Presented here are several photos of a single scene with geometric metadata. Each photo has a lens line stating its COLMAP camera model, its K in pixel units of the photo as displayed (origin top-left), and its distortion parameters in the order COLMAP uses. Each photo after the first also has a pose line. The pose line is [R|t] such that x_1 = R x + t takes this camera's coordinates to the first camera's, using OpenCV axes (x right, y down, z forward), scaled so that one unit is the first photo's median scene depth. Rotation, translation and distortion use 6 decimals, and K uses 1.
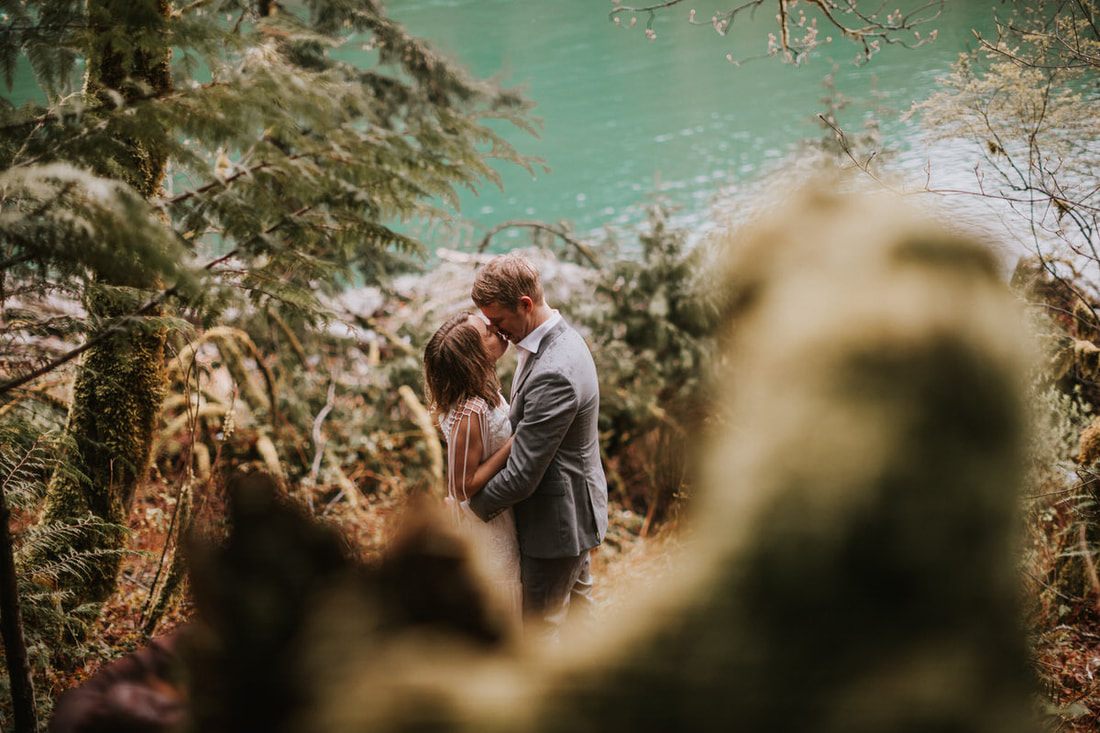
lens RADIAL K [[1679.8, 0, 530.0], [0, 1679.8, 407.0], [0, 0, 1]] dist [-0.195295, 0.472337]
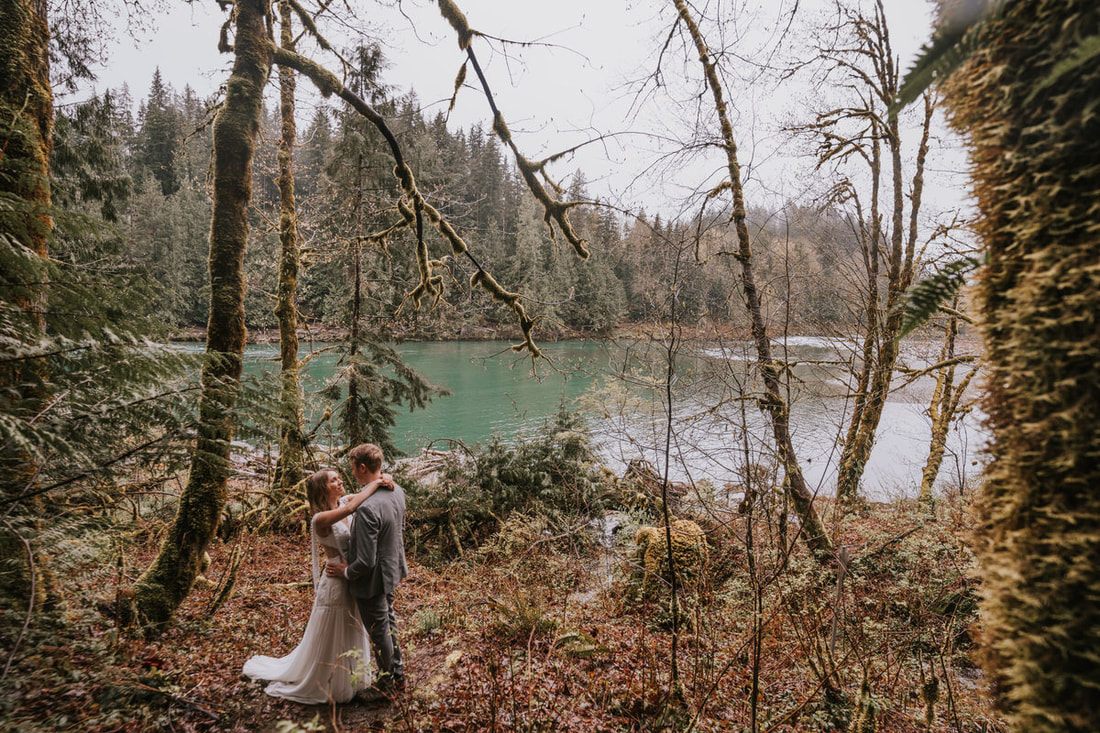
lens RADIAL K [[574.5, 0, 550.0], [0, 574.5, 366.5], [0, 0, 1]] dist [-0.074996, 0.046968]
pose [[0.992043, 0.060934, 0.110173, 0.055954], [-0.032801, 0.969945, -0.241104, -0.008373], [-0.121553, 0.235572, 0.964225, 0.083714]]
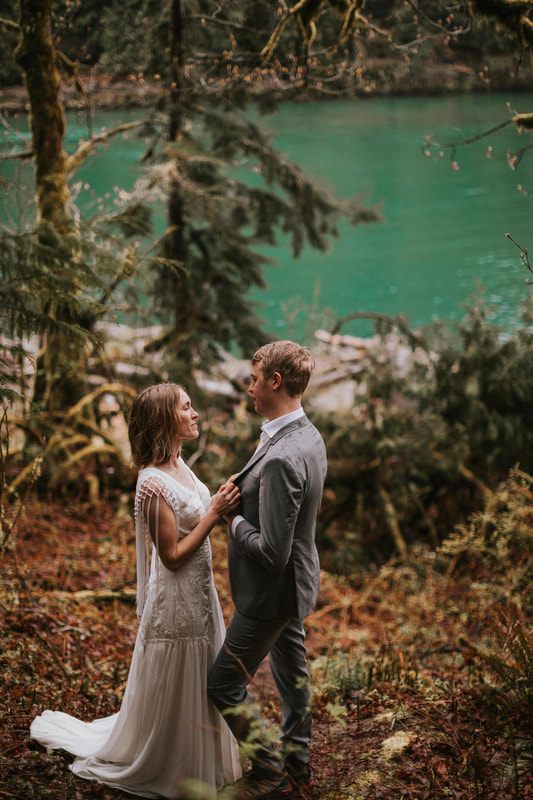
lens RADIAL K [[1279.1, 0, 266.5], [0, 1279.1, 400.0], [0, 0, 1]] dist [-0.197436, 0.510912]
pose [[0.989541, 0.061423, -0.130524, 0.051140], [-0.066339, 0.997229, -0.033653, -0.010178], [0.128095, 0.041959, 0.990874, 0.055812]]
